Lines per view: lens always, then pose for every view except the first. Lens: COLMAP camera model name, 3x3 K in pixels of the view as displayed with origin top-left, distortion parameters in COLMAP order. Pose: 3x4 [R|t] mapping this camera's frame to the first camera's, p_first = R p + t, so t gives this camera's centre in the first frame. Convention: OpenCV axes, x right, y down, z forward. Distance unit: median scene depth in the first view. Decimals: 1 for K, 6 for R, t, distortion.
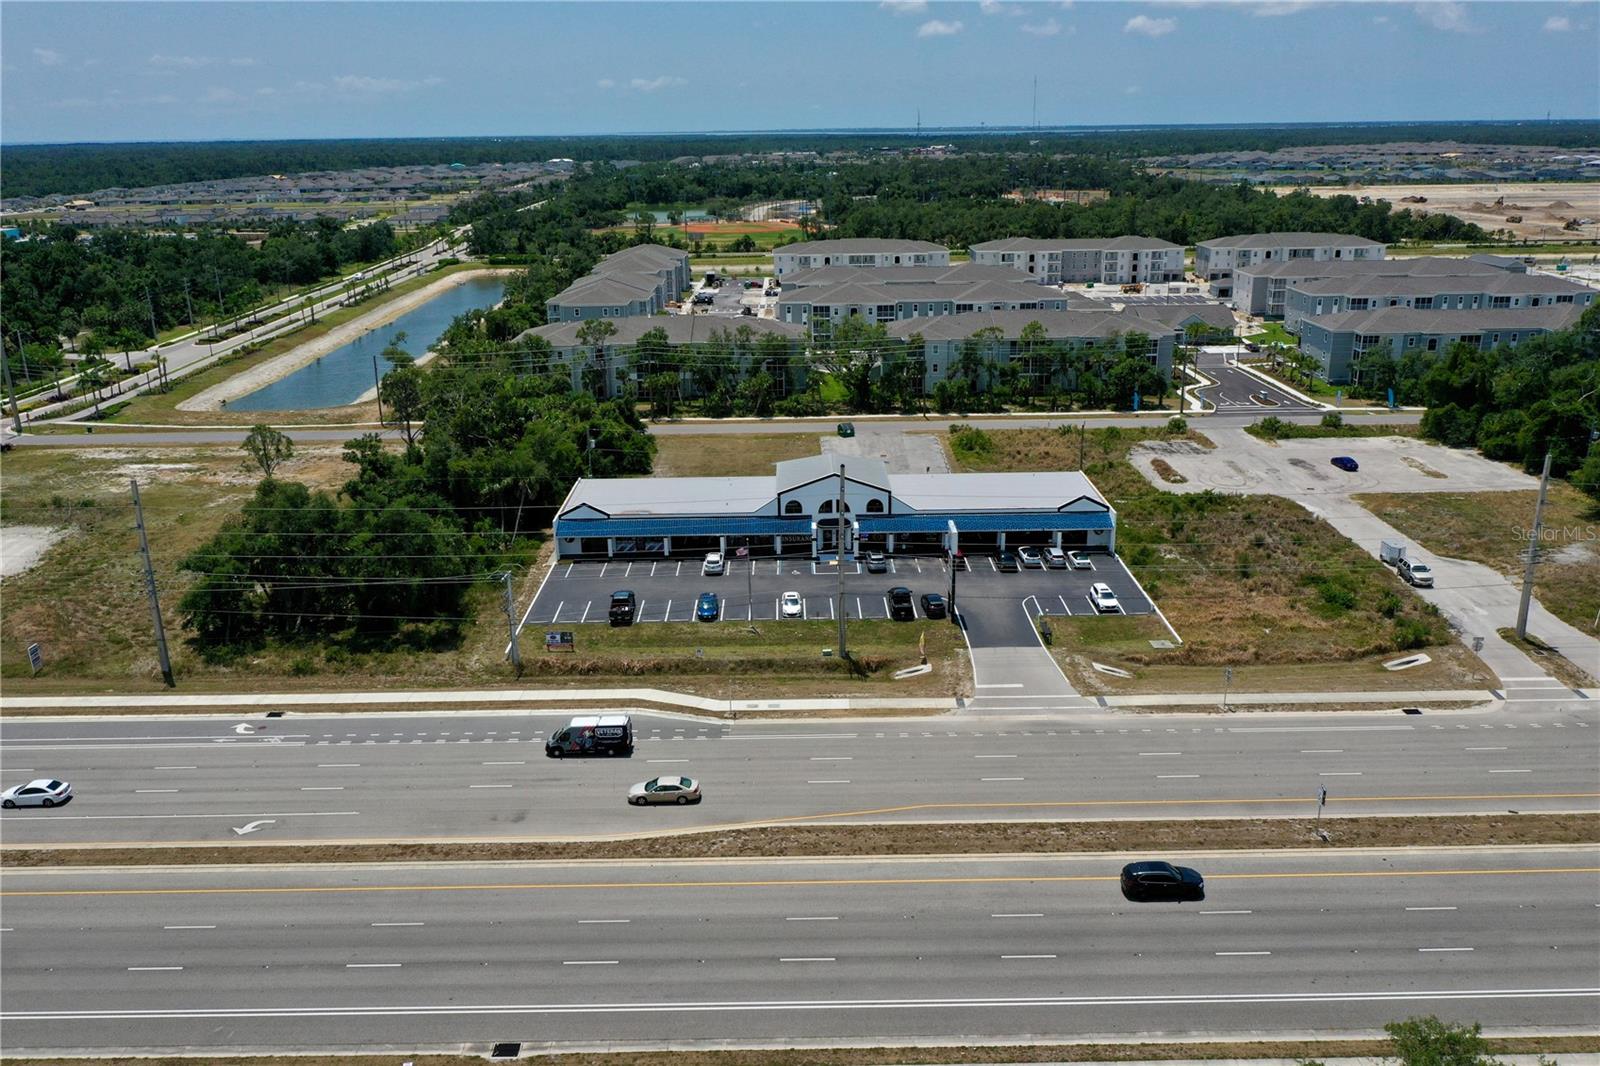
lens RADIAL K [[1268.2, 0, 800.0], [0, 1268.2, 533.0], [0, 0, 1]] dist [0.000466, -0.000907]
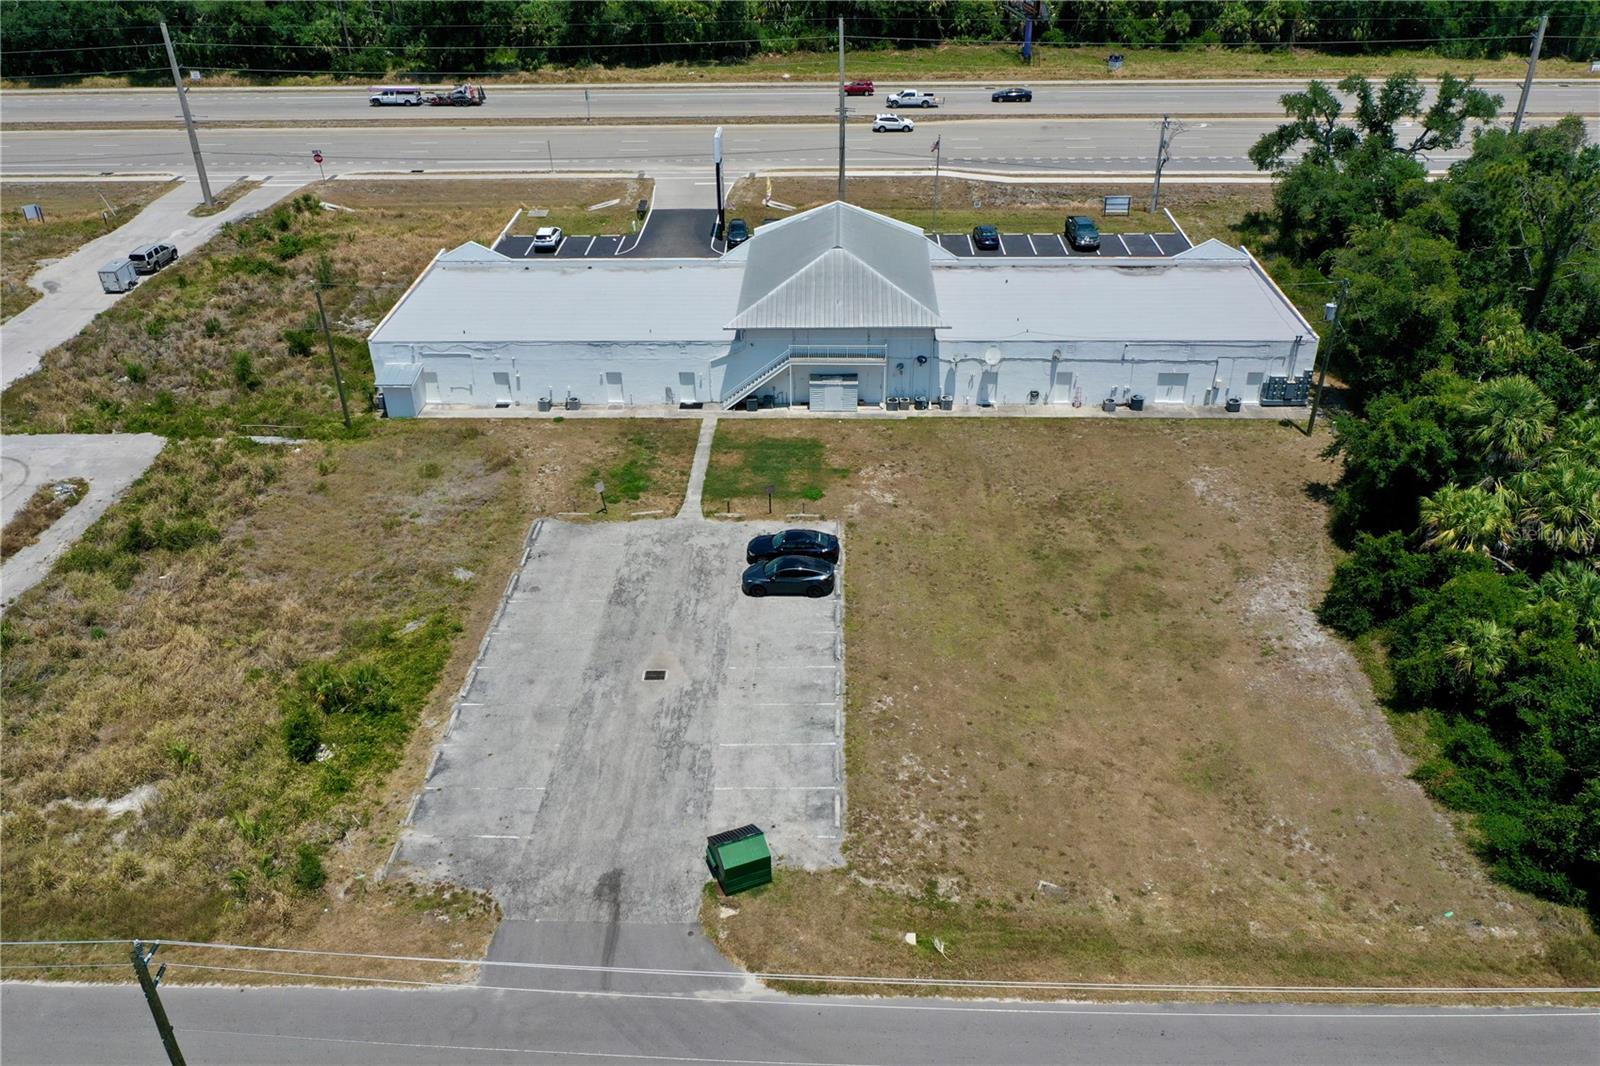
lens RADIAL K [[1259.2, 0, 800.0], [0, 1259.2, 533.0], [0, 0, 1]] dist [-0.009479, -0.008078]
pose [[-0.998996, 0.004168, 0.044605, 0.024298], [0.036570, 0.650962, 0.758229, -0.569076], [-0.025876, 0.759099, -0.650460, 2.041760]]
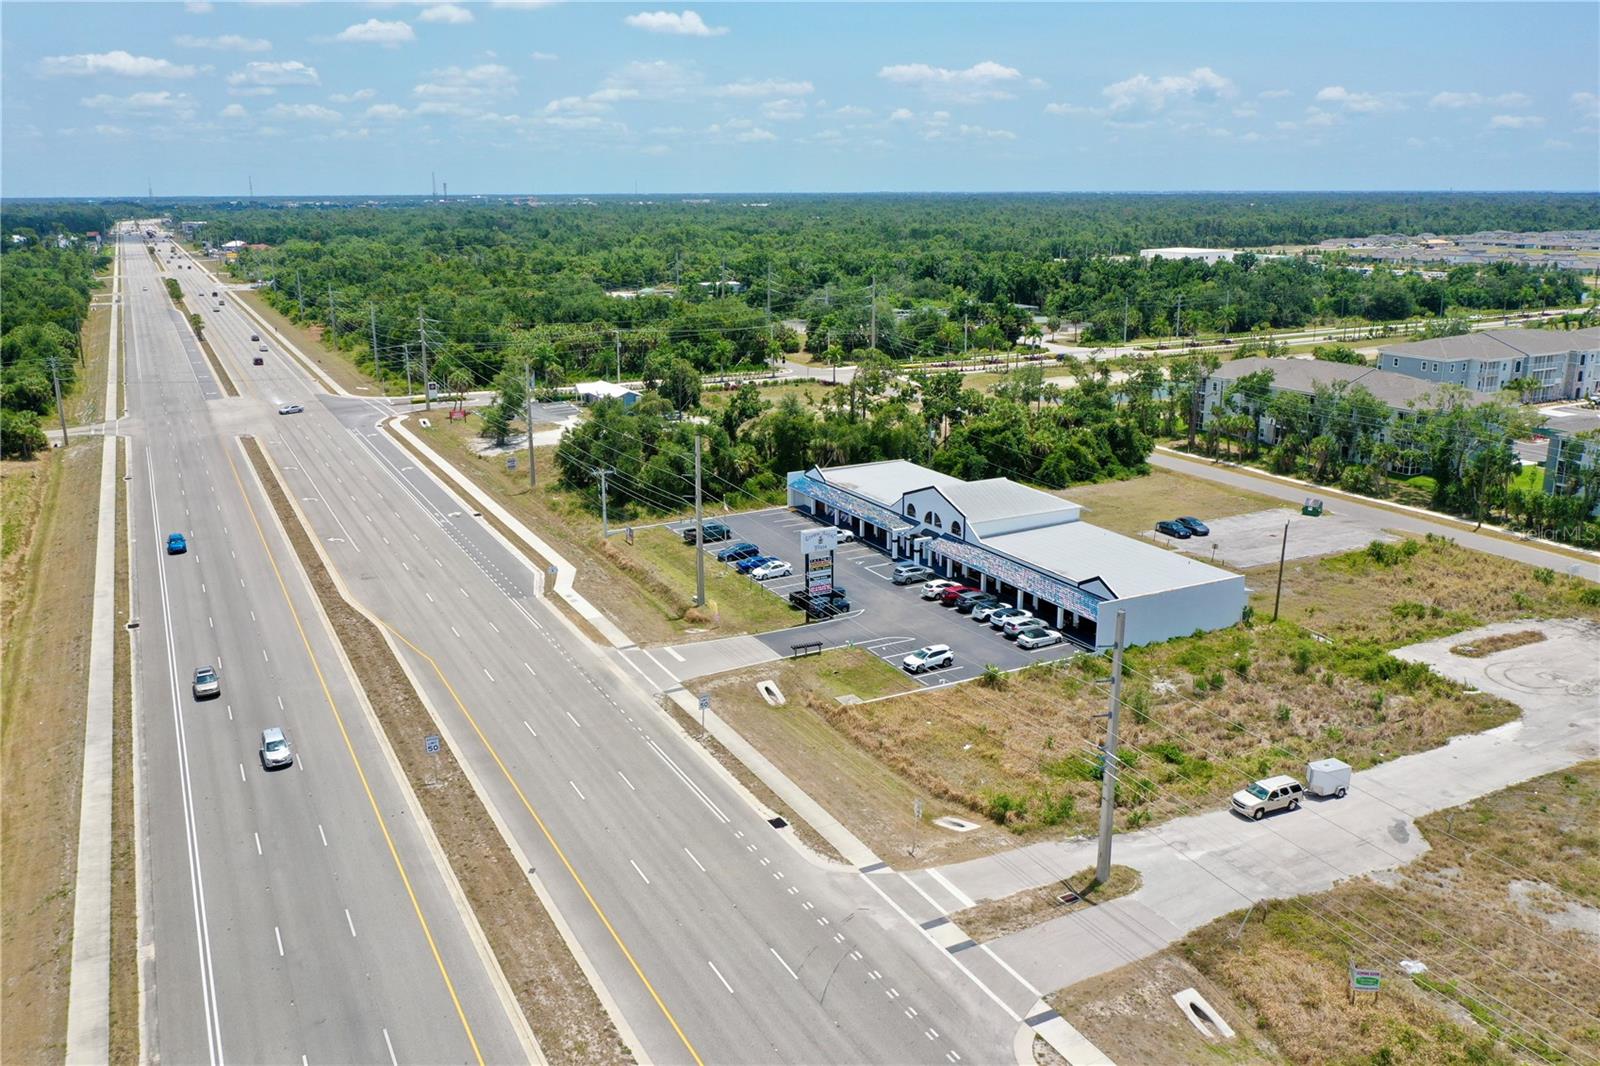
lens RADIAL K [[1259.2, 0, 800.0], [0, 1259.2, 533.0], [0, 0, 1]] dist [-0.009479, -0.008078]
pose [[0.457157, 0.244993, -0.854977, 1.097677], [-0.274039, 0.953343, 0.126650, -0.141497], [0.846114, 0.176398, 0.502965, 0.541907]]
